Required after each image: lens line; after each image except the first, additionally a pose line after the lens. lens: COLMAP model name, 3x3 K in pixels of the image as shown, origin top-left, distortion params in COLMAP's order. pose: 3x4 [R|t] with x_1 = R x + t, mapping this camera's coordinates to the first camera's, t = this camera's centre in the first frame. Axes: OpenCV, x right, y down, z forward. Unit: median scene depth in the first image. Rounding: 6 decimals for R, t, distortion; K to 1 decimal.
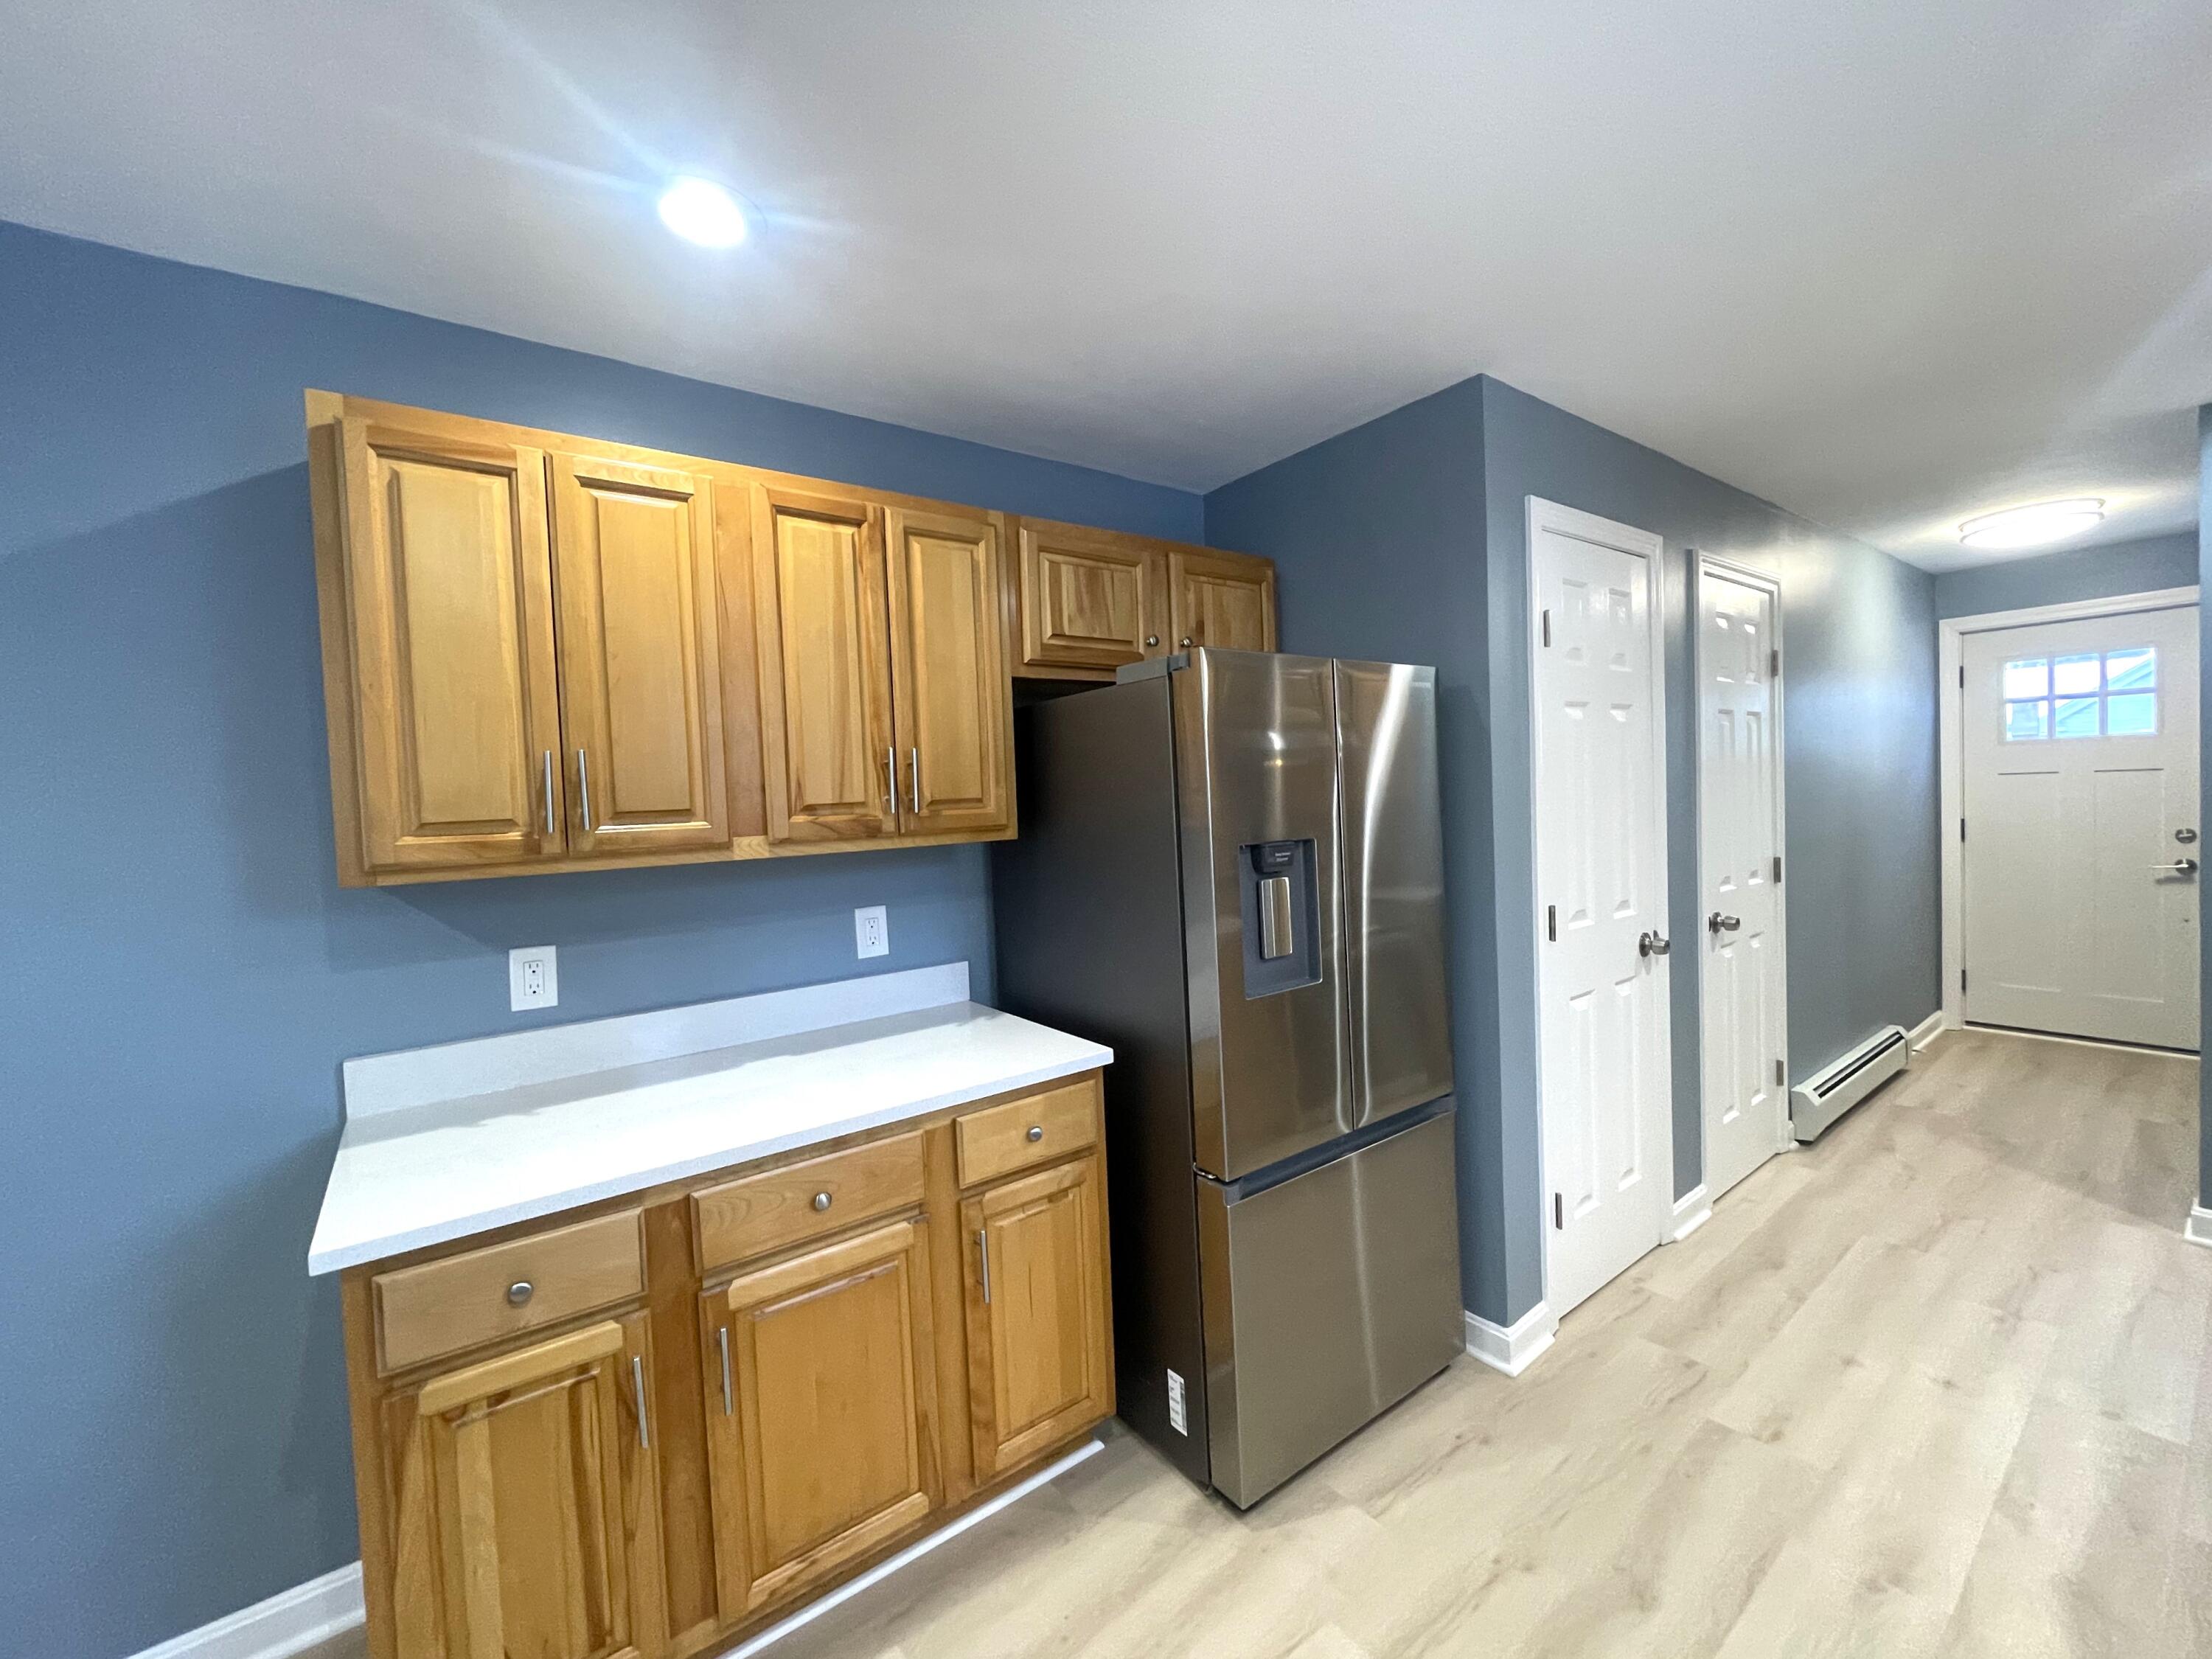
lens RADIAL K [[897.8, 0, 1109.2], [0, 897.8, 827.2], [0, 0, 1]] dist [-0.002676, 0.000004]
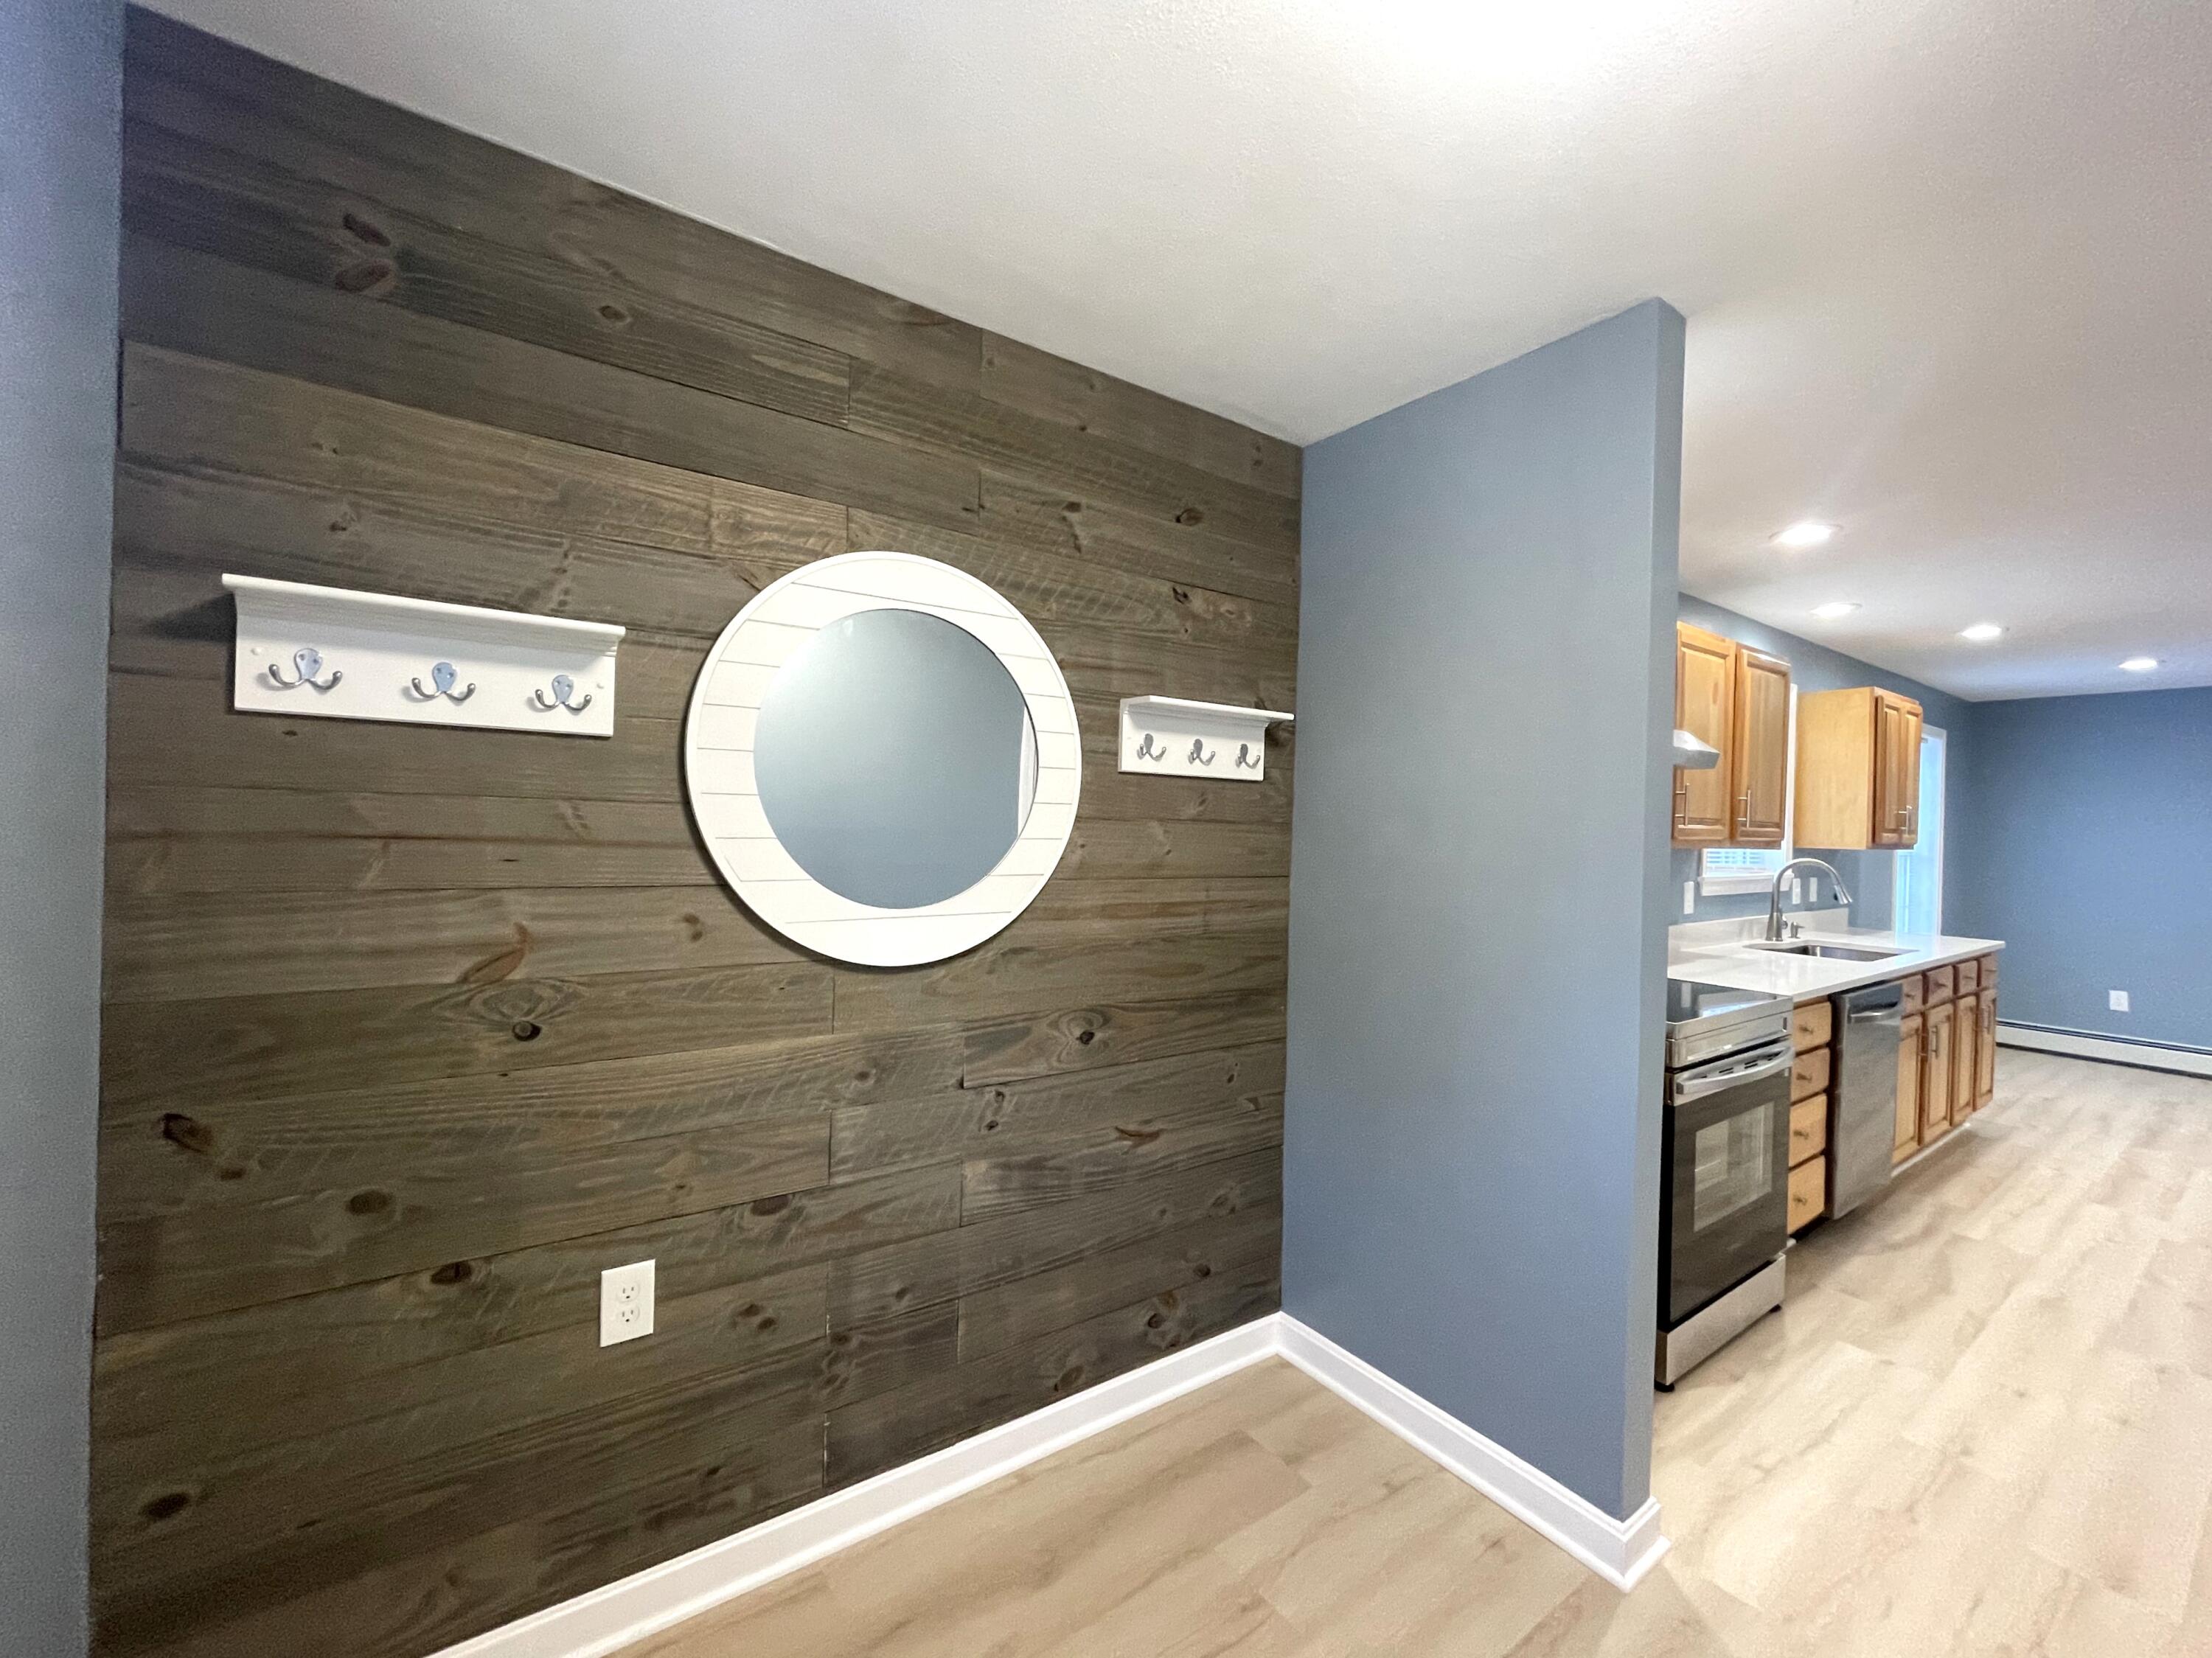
lens RADIAL K [[897.8, 0, 1109.2], [0, 897.8, 826.7], [0, 0, 1]] dist [-0.002676, 0.000004]
pose [[-0.999455, 0.017058, 0.028272, 1.943507], [0.018043, 0.999227, 0.034936, -0.132100], [-0.027655, 0.035427, -0.998990, 2.027754]]
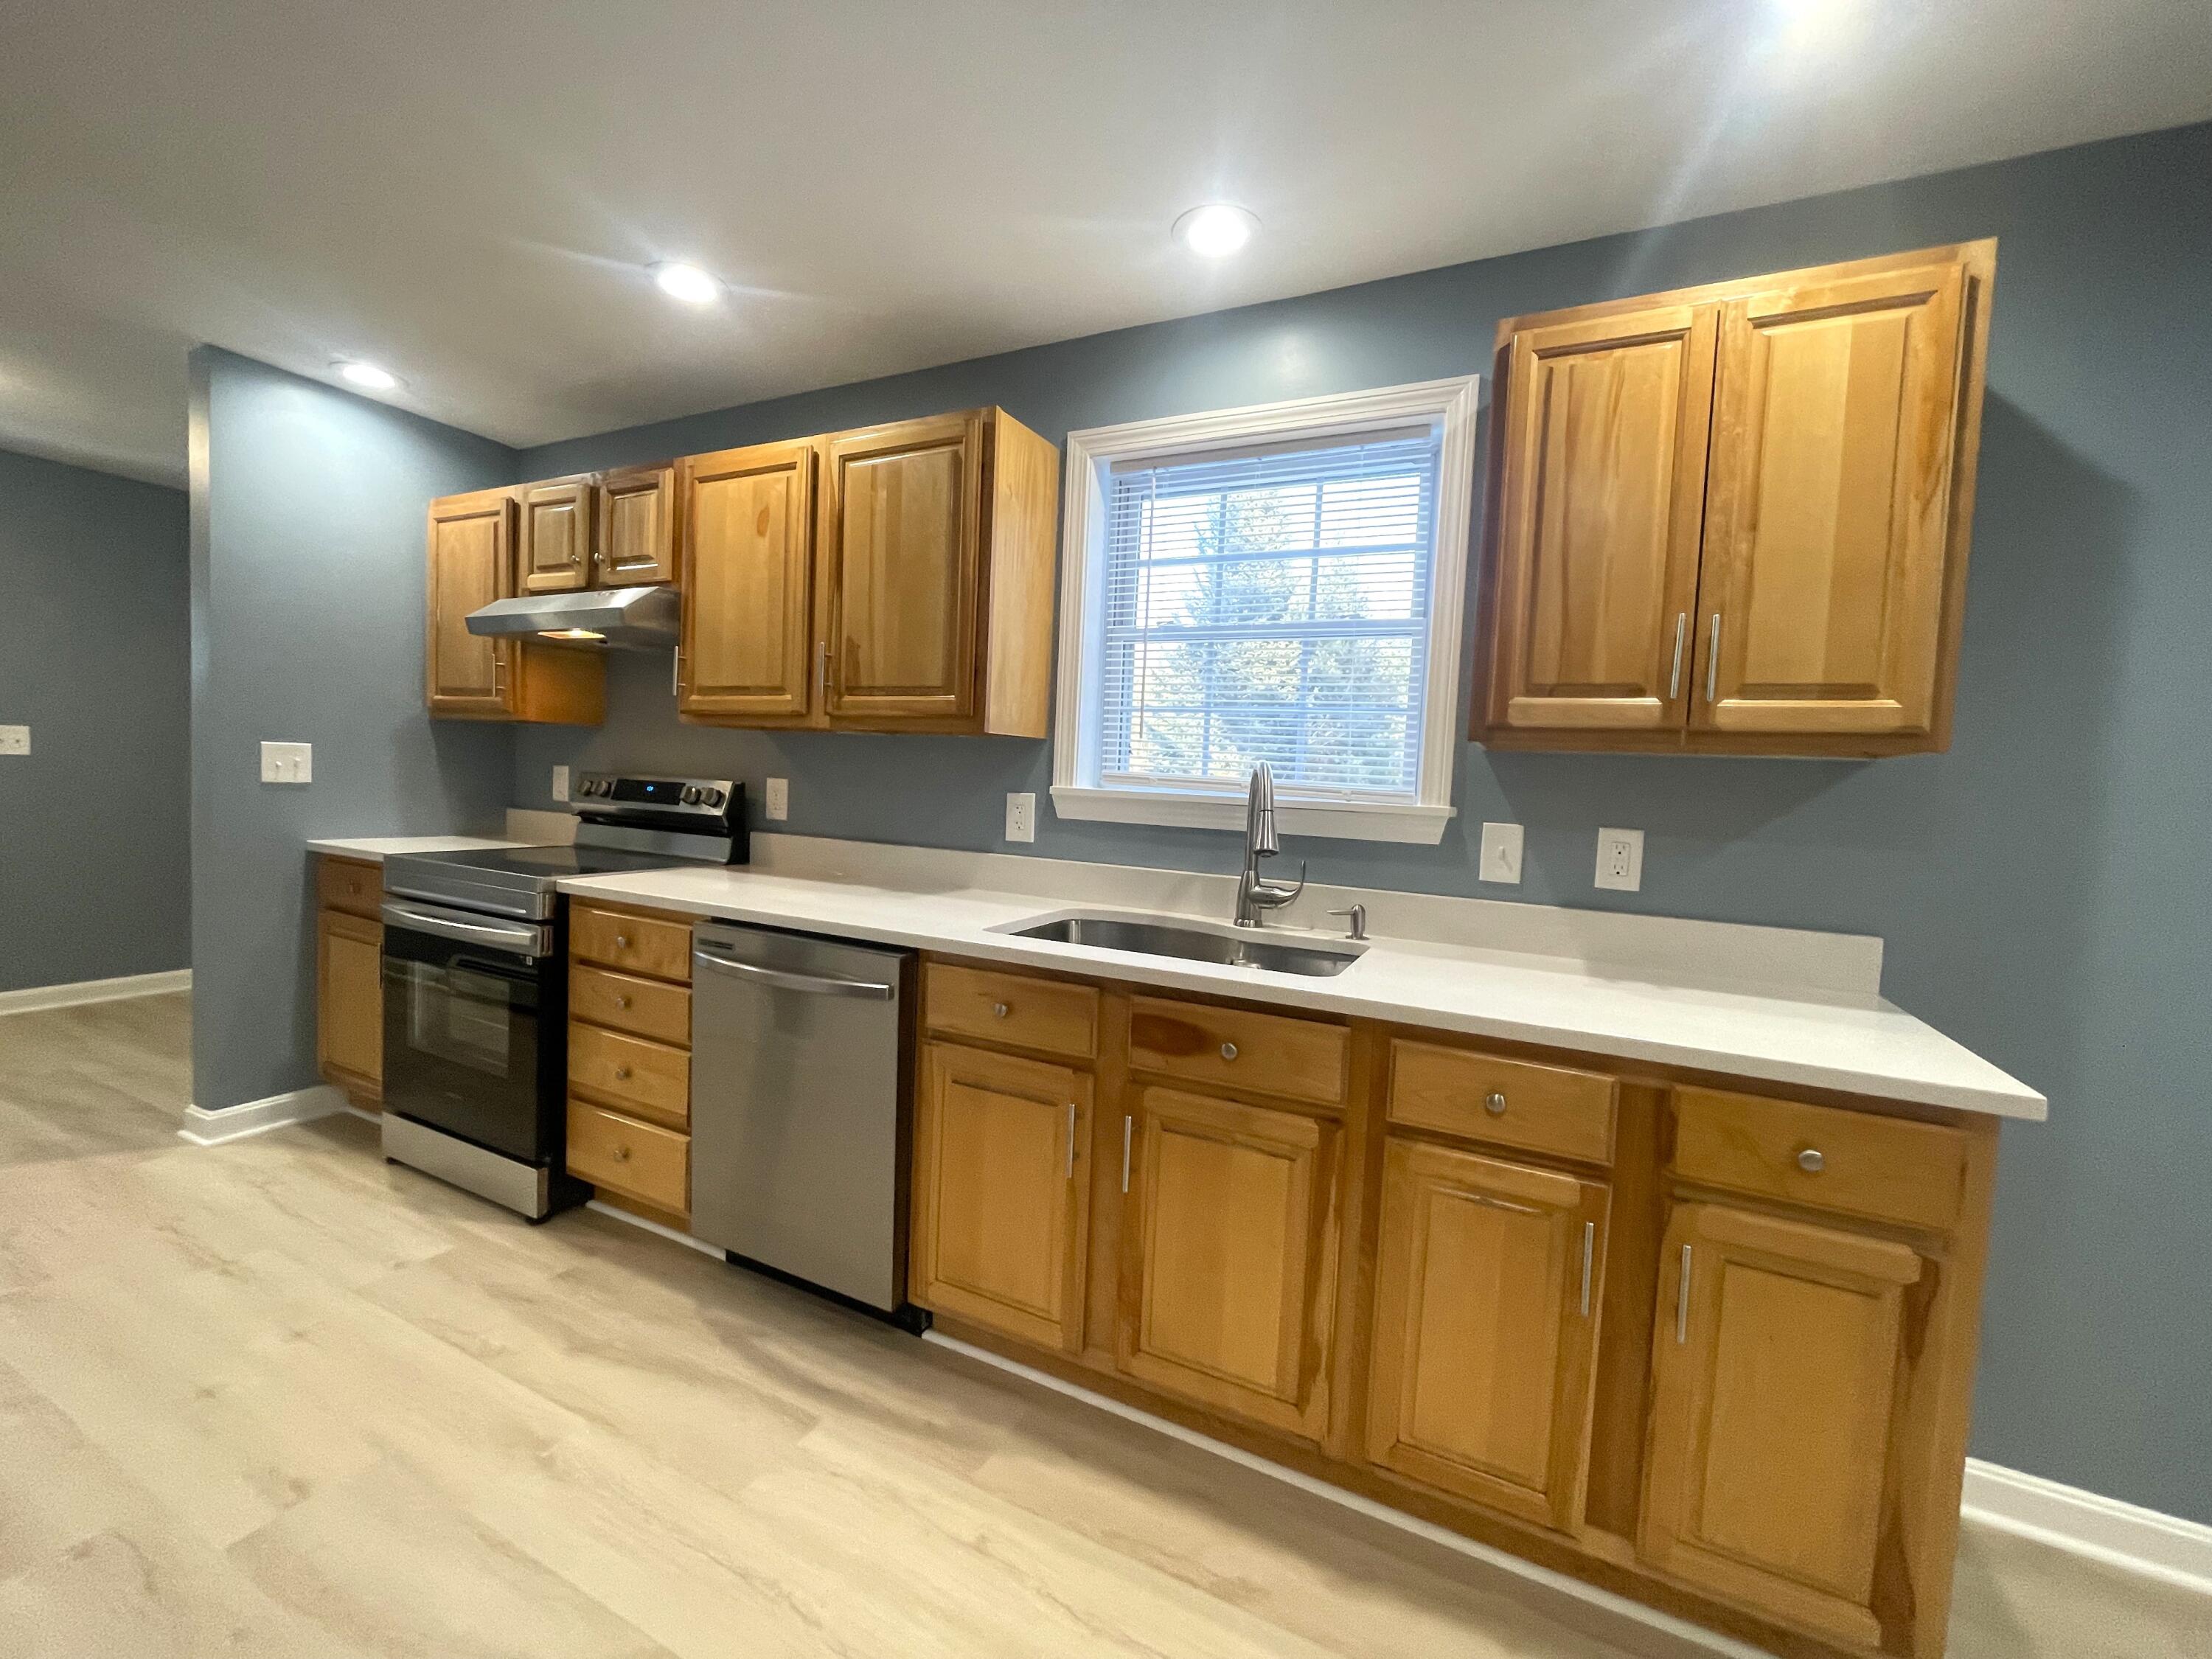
lens RADIAL K [[888.9, 0, 1109.0], [0, 888.9, 828.9], [0, 0, 1]] dist [-0.000846, -0.000118]
pose [[-0.454072, -0.029366, 0.890481, -0.229222], [0.000641, 0.999446, 0.033286, 0.069368], [-0.890965, 0.015685, -0.453802, 0.639326]]
